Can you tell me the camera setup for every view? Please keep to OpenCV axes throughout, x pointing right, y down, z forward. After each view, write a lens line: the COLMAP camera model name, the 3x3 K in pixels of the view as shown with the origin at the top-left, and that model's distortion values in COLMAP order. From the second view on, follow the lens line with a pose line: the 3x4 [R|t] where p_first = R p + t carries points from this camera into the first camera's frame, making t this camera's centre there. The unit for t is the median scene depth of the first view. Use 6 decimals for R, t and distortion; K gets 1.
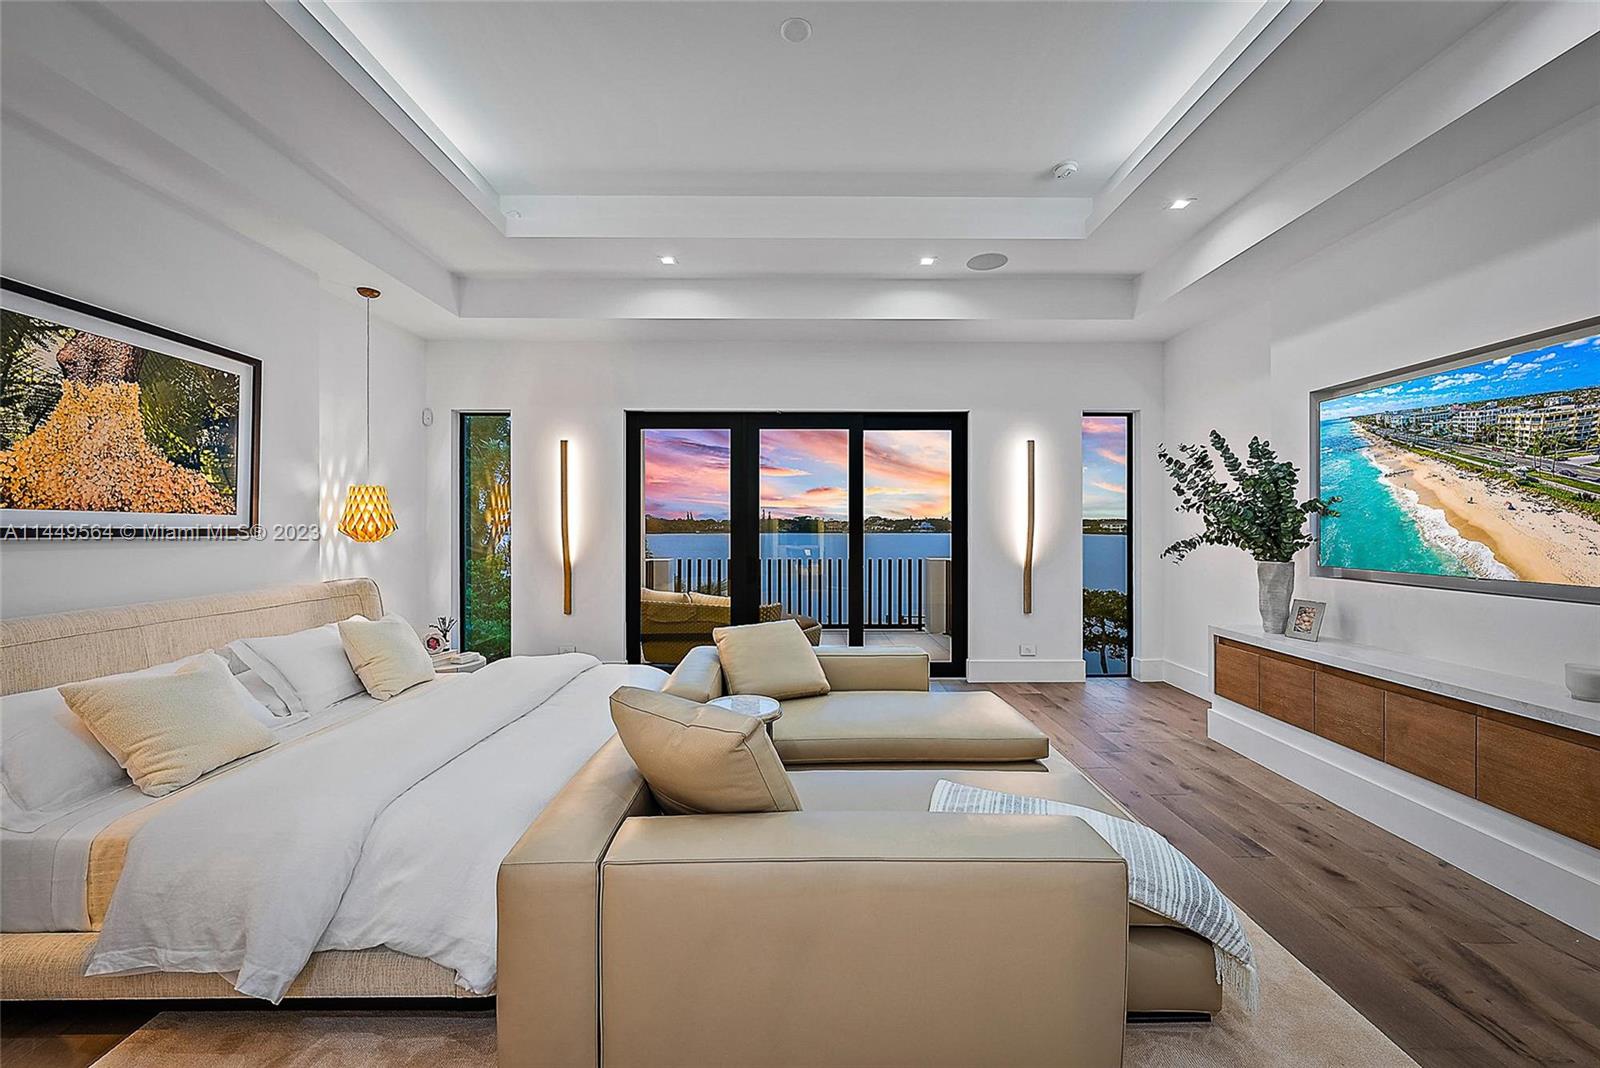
lens RADIAL K [[631.8, 0, 798.5], [0, 631.8, 528.3], [0, 0, 1]] dist [-0.001465, -0.000200]
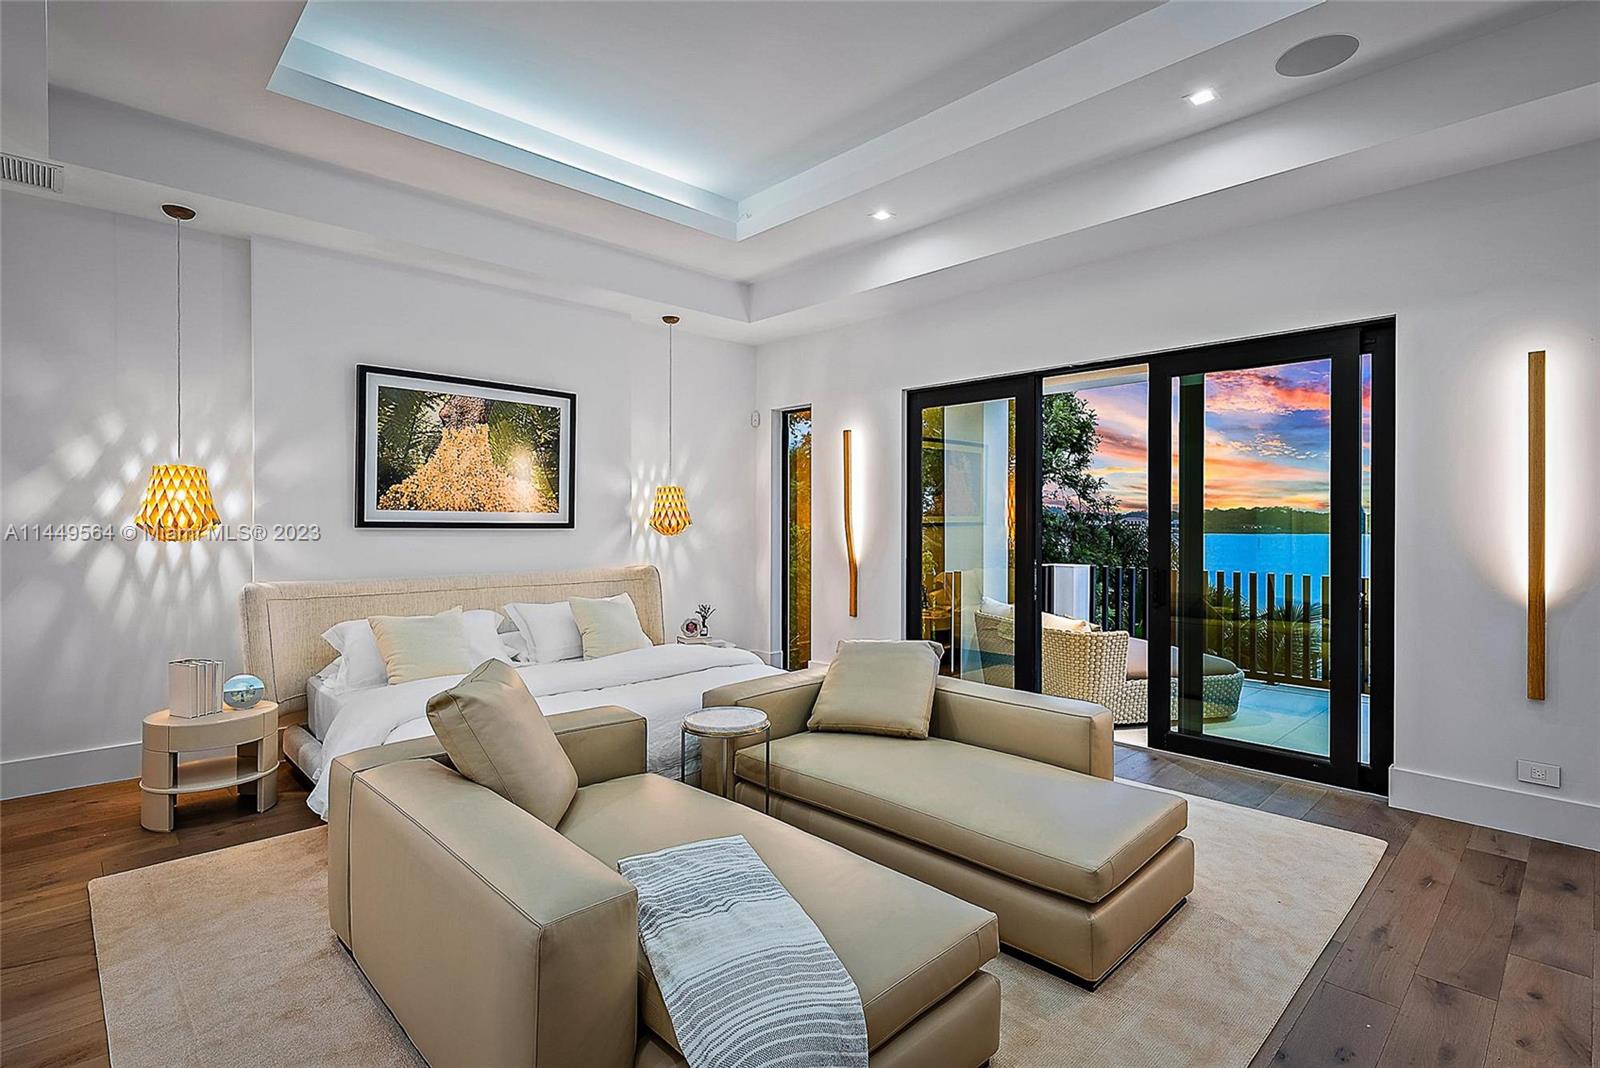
lens RADIAL K [[754.6, 0, 743.7], [0, 754.6, 523.6], [0, 0, 1]] dist [0.004715, -0.000129]
pose [[0.682700, 0.003710, -0.730689, 0.461687], [-0.004678, 0.999989, 0.000707, -0.001172], [0.730684, 0.002936, 0.682710, 0.167626]]
